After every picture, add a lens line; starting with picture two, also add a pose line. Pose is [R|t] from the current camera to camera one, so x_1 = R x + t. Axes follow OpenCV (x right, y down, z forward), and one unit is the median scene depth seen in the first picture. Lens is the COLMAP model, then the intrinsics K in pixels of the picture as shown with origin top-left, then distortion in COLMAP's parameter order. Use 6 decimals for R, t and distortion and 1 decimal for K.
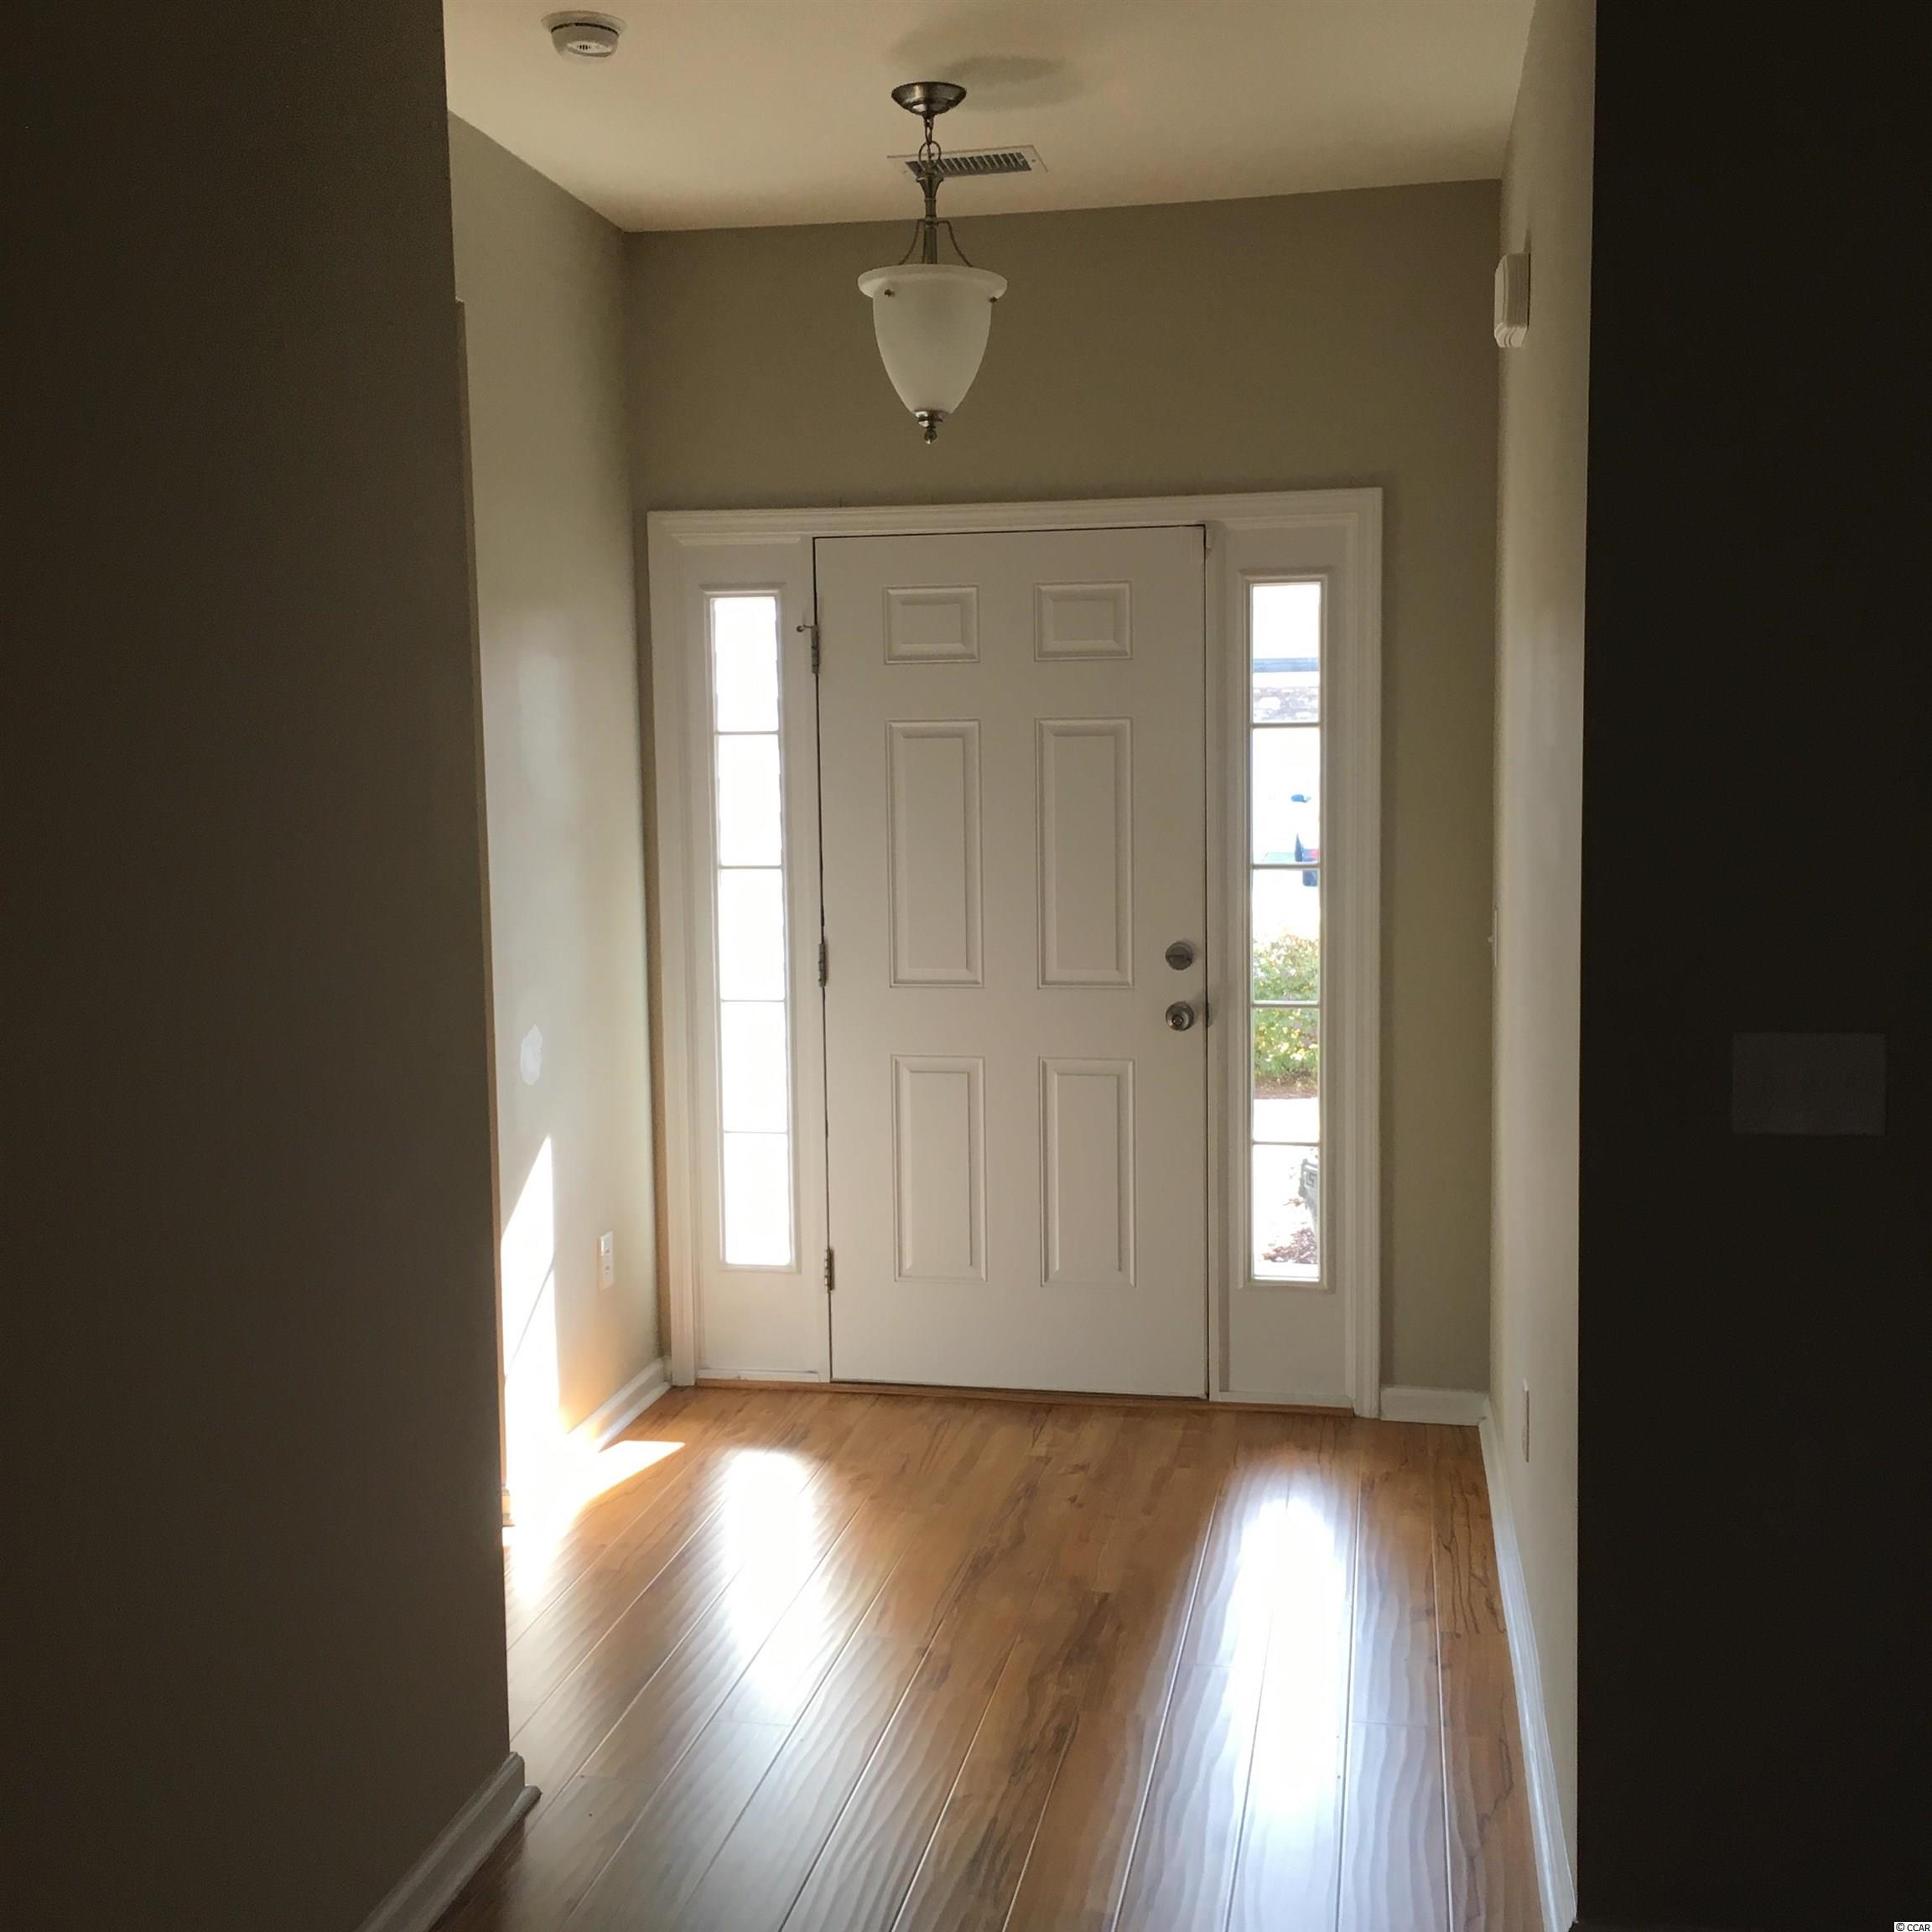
lens RADIAL K [[2181.4, 0, 966.8], [0, 2181.4, 976.7], [0, 0, 1]] dist [0.040481, 0.000000]
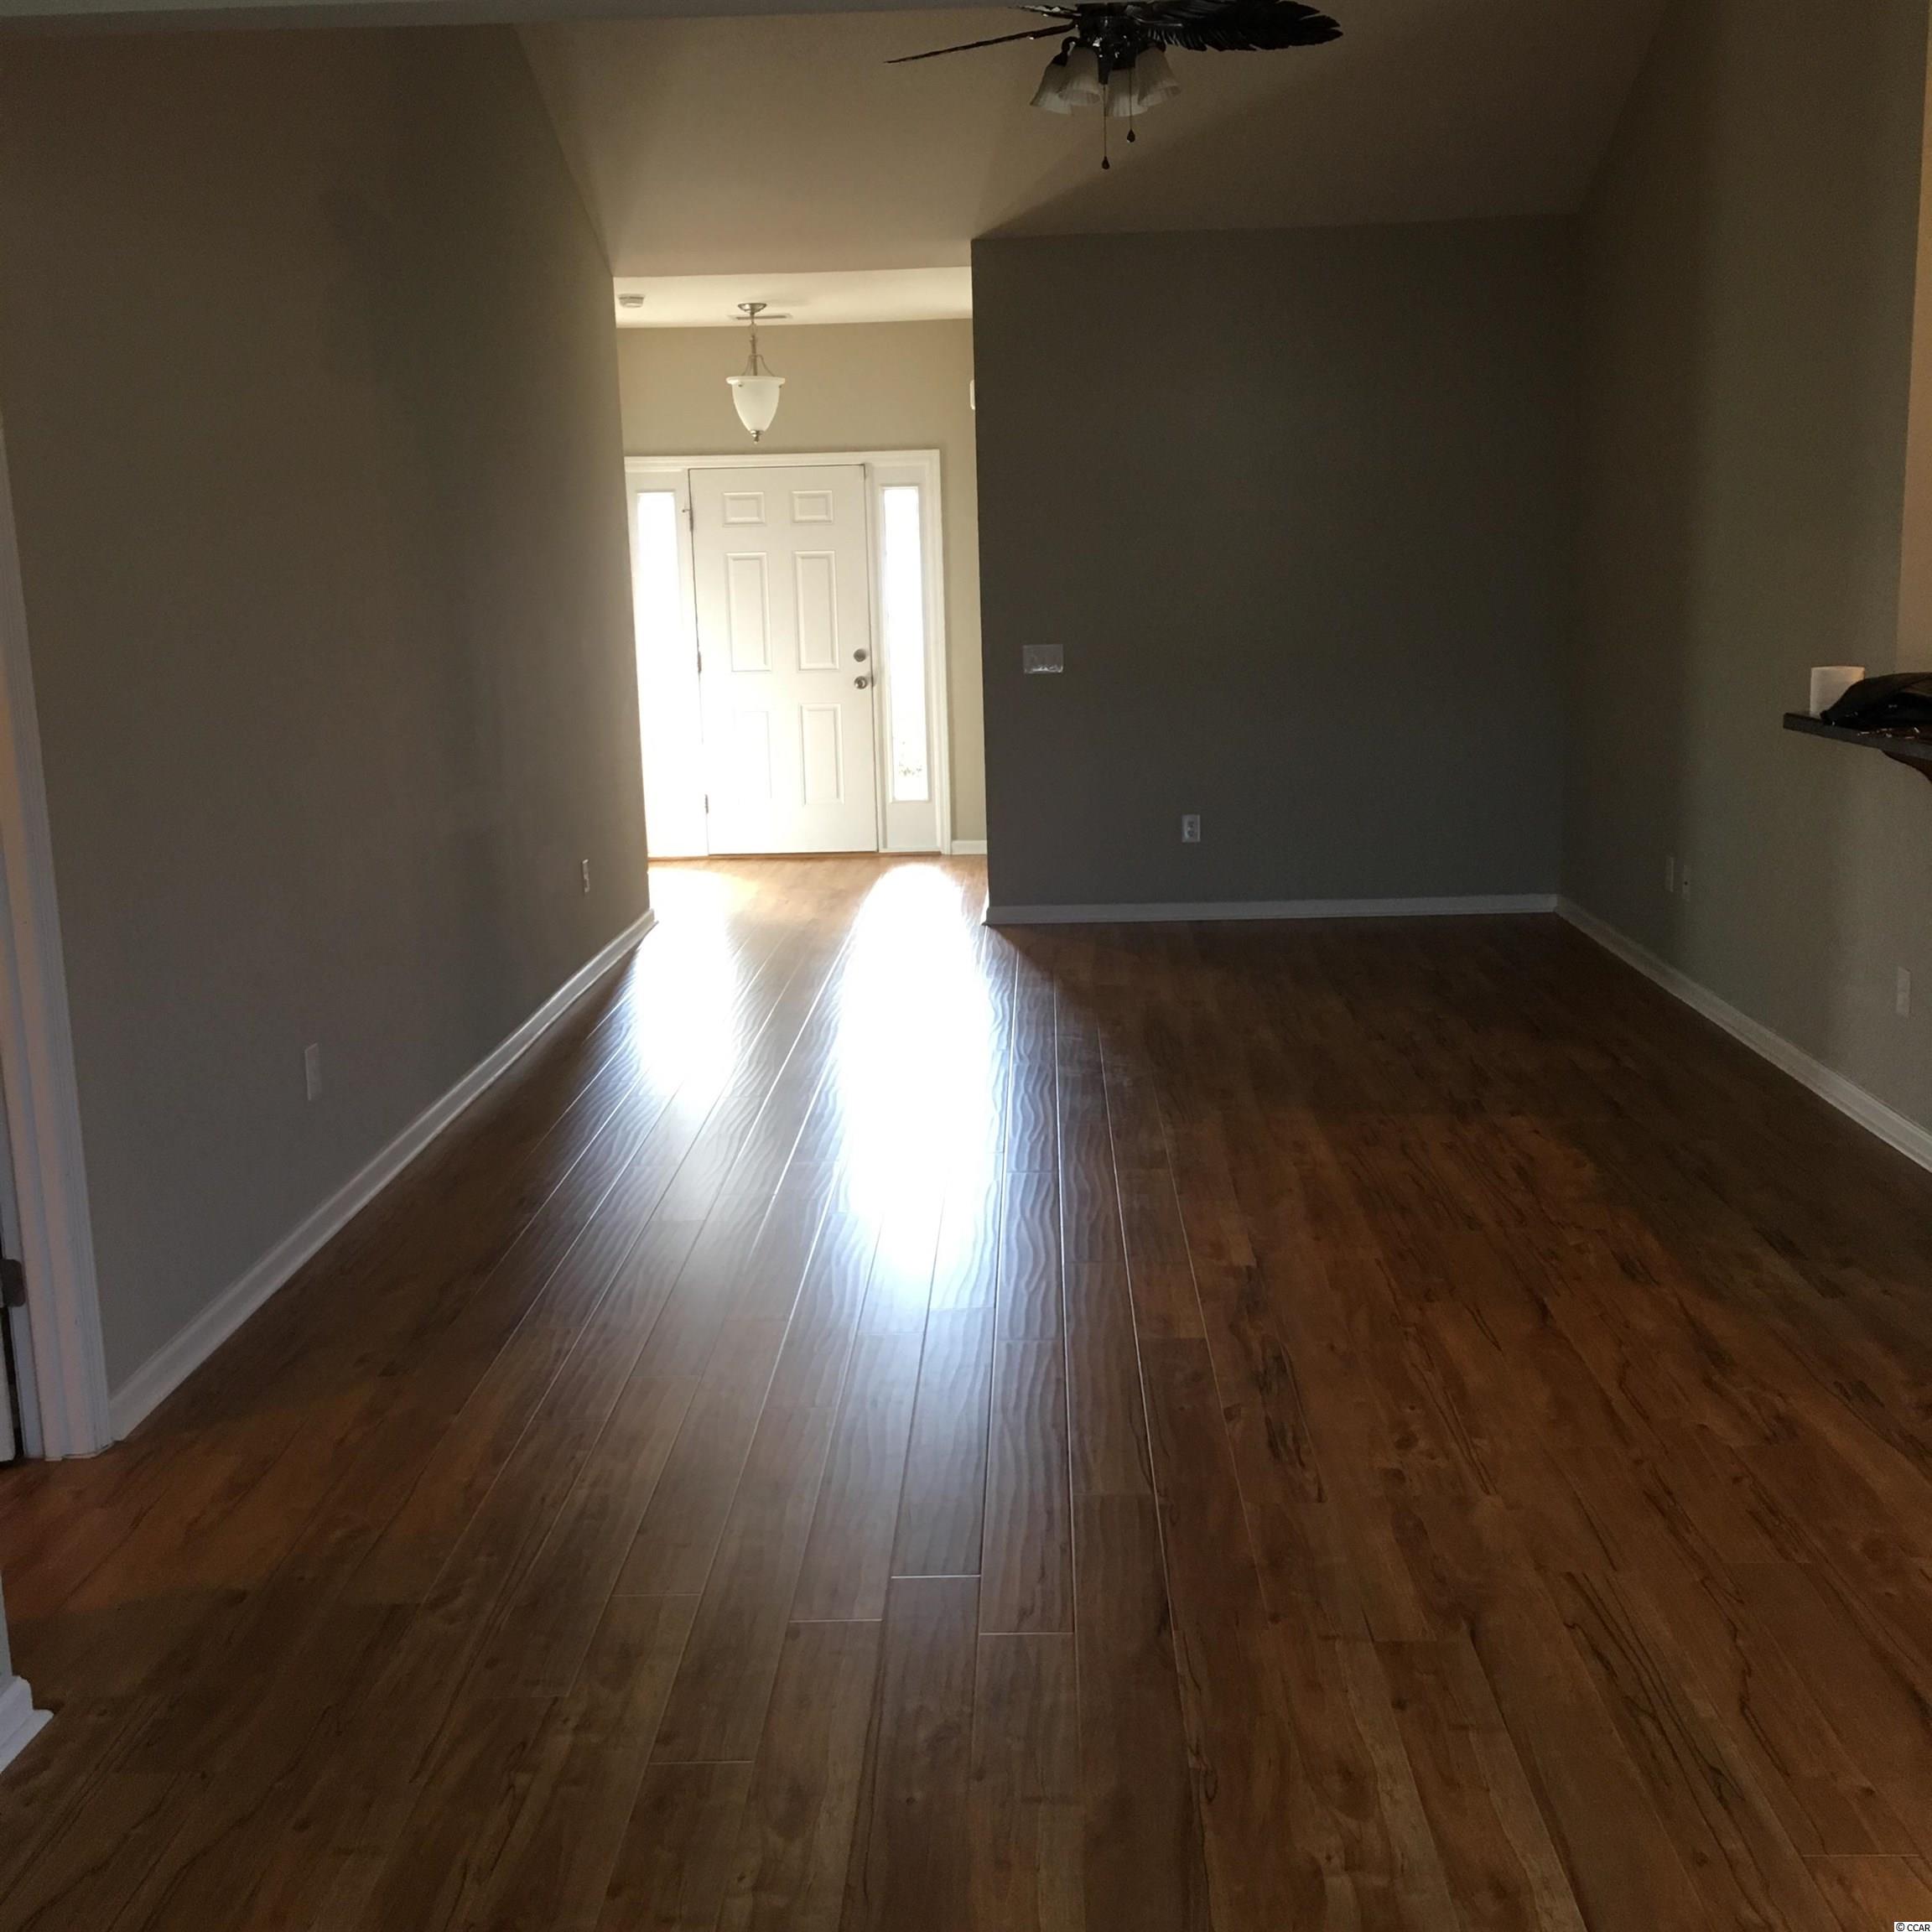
lens RADIAL K [[2181.4, 0, 977.7], [0, 2181.4, 953.8], [0, 0, 1]] dist [0.040481, 0.000000]
pose [[0.986216, -0.040795, 0.160357, -0.159477], [0.028463, 0.996510, 0.078466, 0.125578], [-0.162999, -0.072820, 0.983935, -1.289564]]
